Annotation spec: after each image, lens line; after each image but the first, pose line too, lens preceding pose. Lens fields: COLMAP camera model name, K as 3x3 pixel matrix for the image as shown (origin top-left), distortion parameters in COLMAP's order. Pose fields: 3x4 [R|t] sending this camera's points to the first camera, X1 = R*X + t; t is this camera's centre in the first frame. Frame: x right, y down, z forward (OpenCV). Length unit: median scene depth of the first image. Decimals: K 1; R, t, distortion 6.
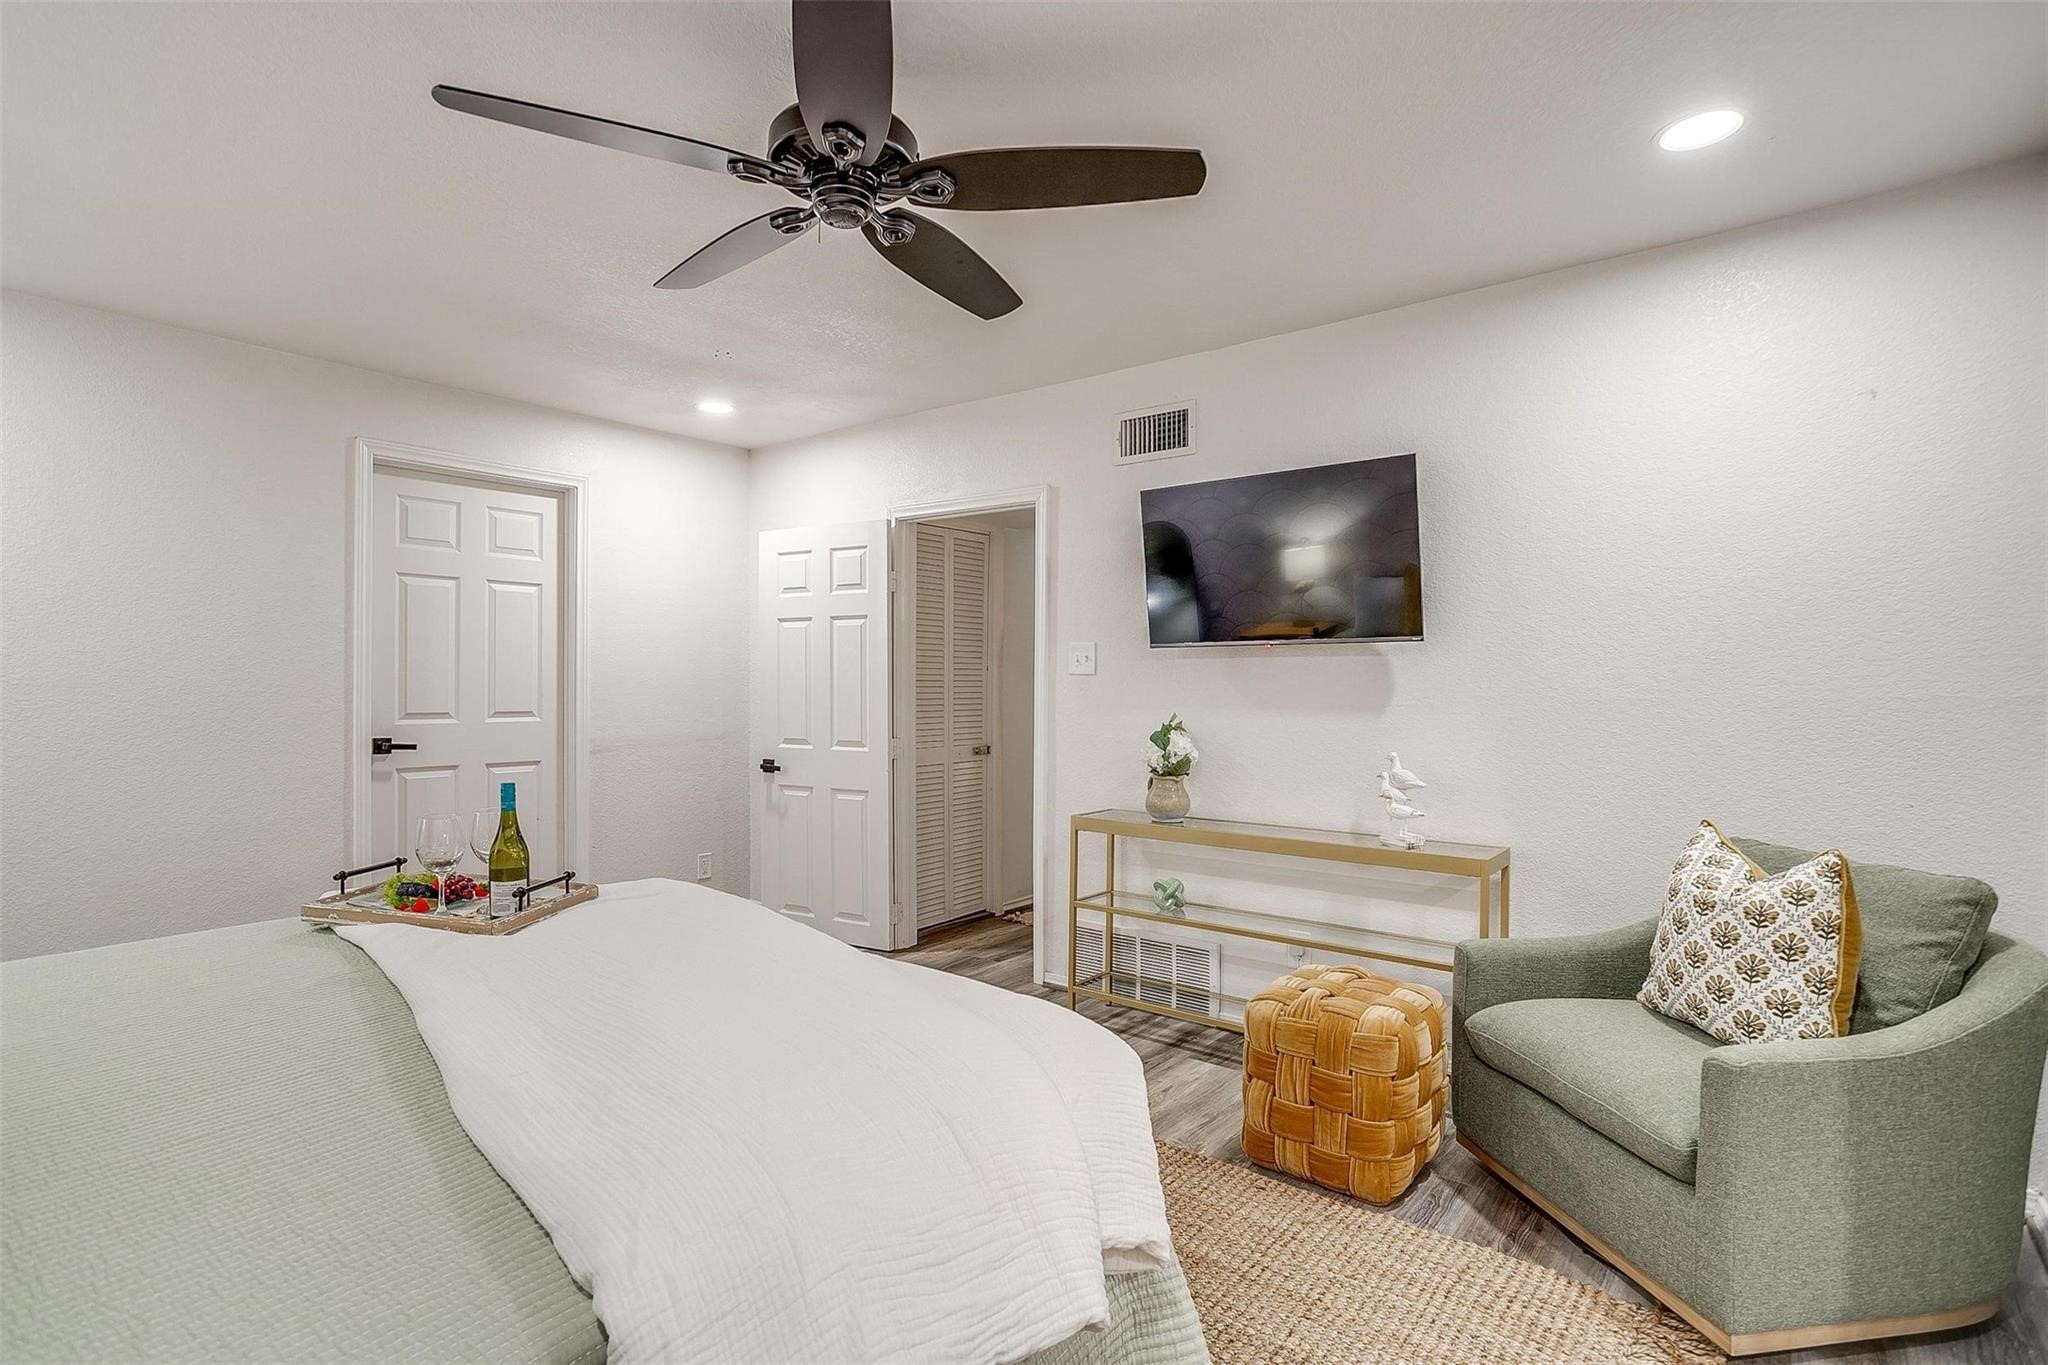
lens RADIAL K [[996.8, 0, 1021.2], [0, 996.8, 682.1], [0, 0, 1]] dist [-0.068426, 0.037634]
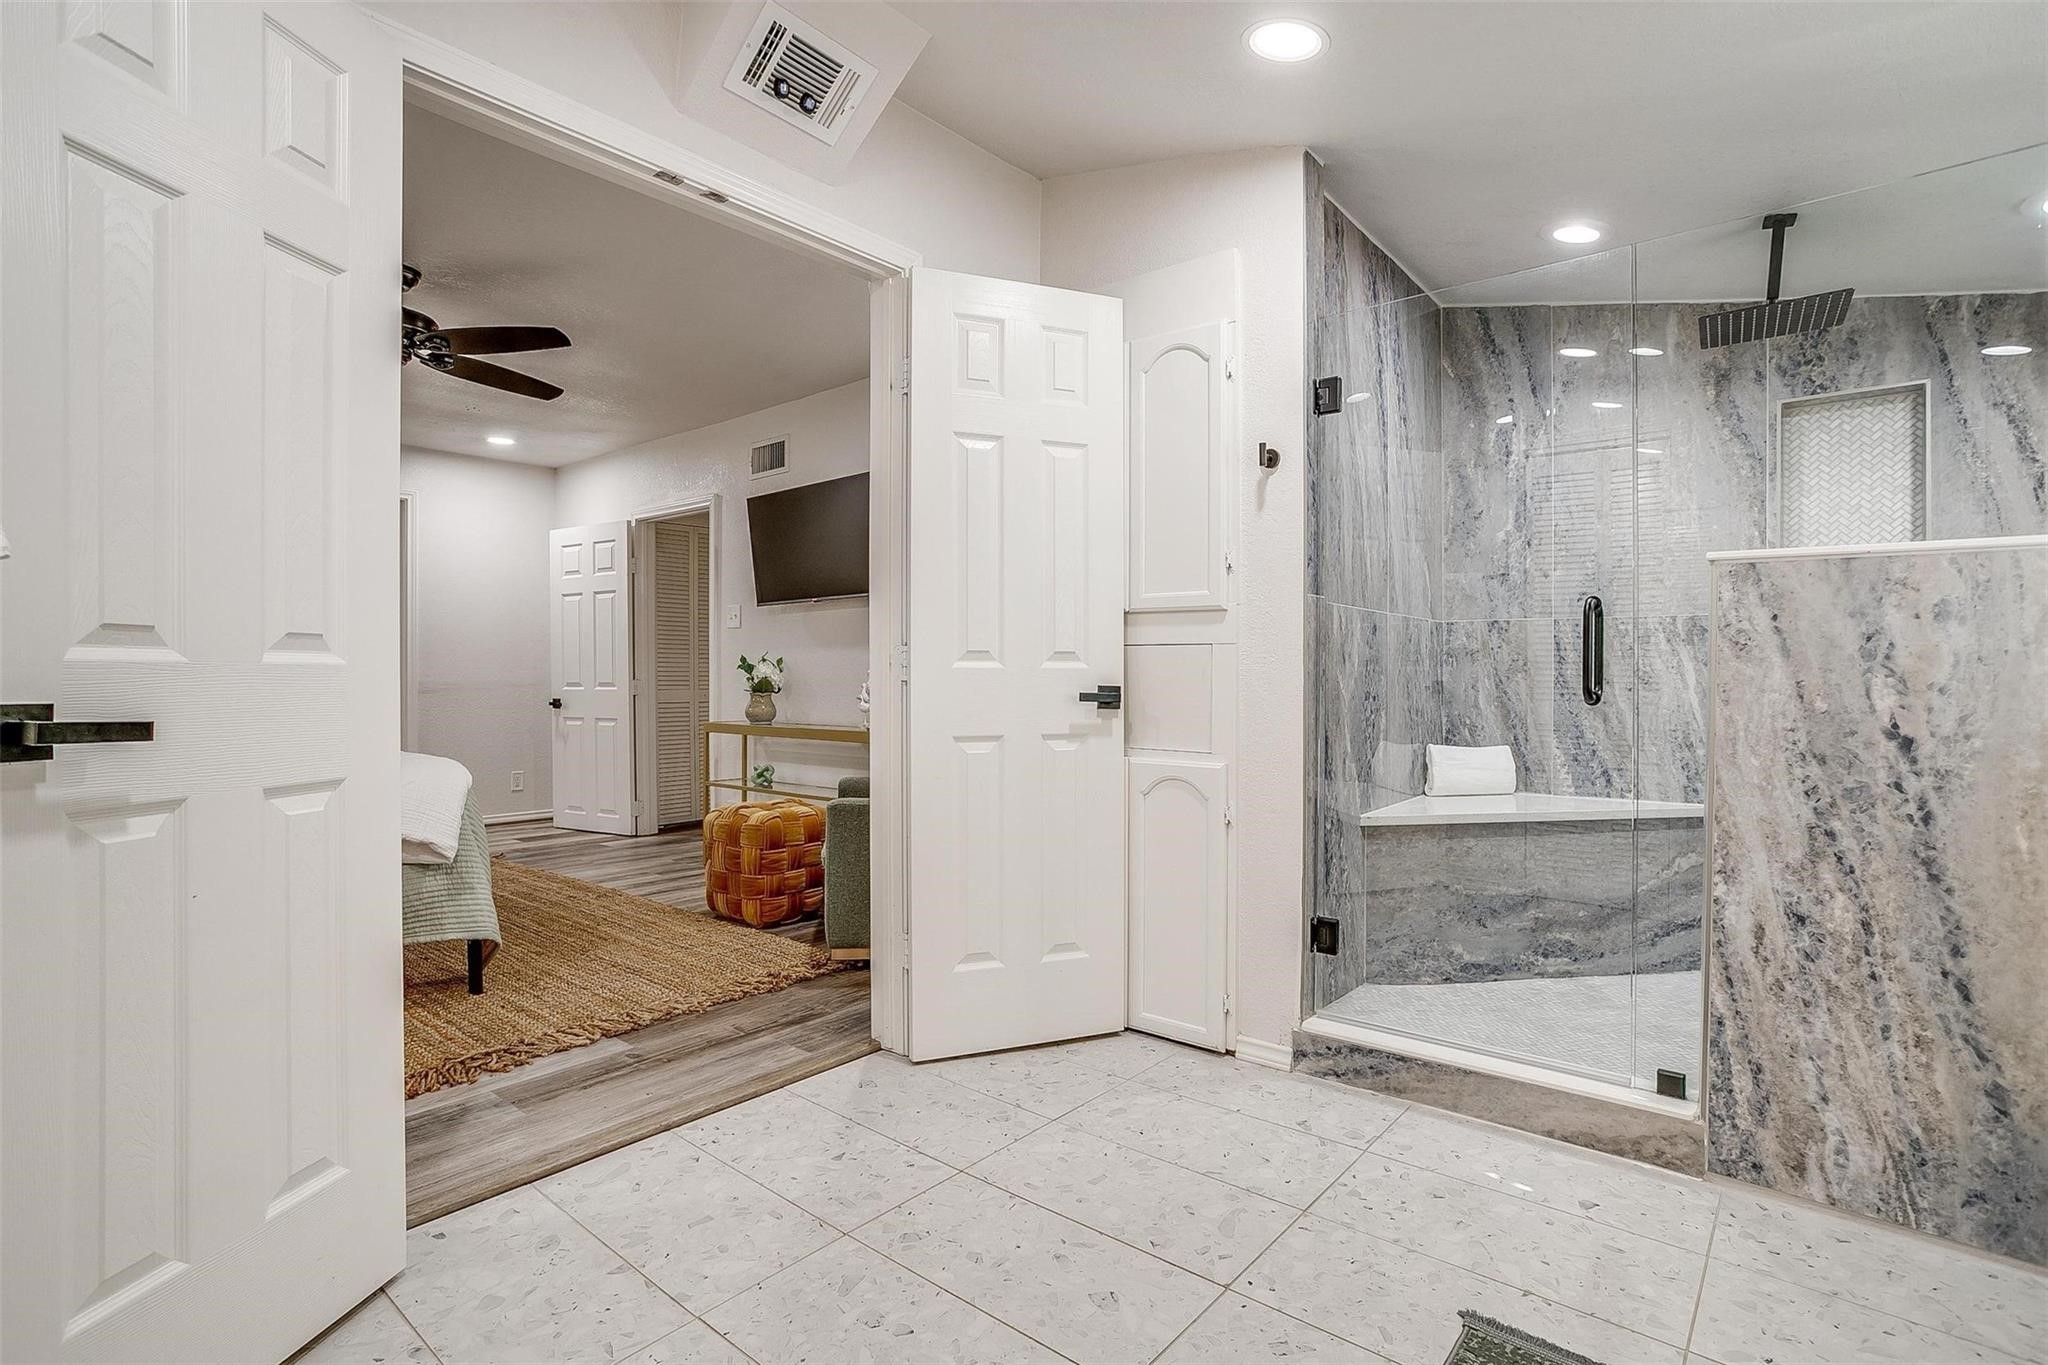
lens RADIAL K [[996.8, 0, 1021.2], [0, 996.8, 682.1], [0, 0, 1]] dist [-0.068426, 0.037634]
pose [[0.999610, -0.009896, -0.026117, 0.478632], [0.010078, 0.999926, 0.006843, 0.060601], [0.026048, -0.007103, 0.999635, -0.376228]]
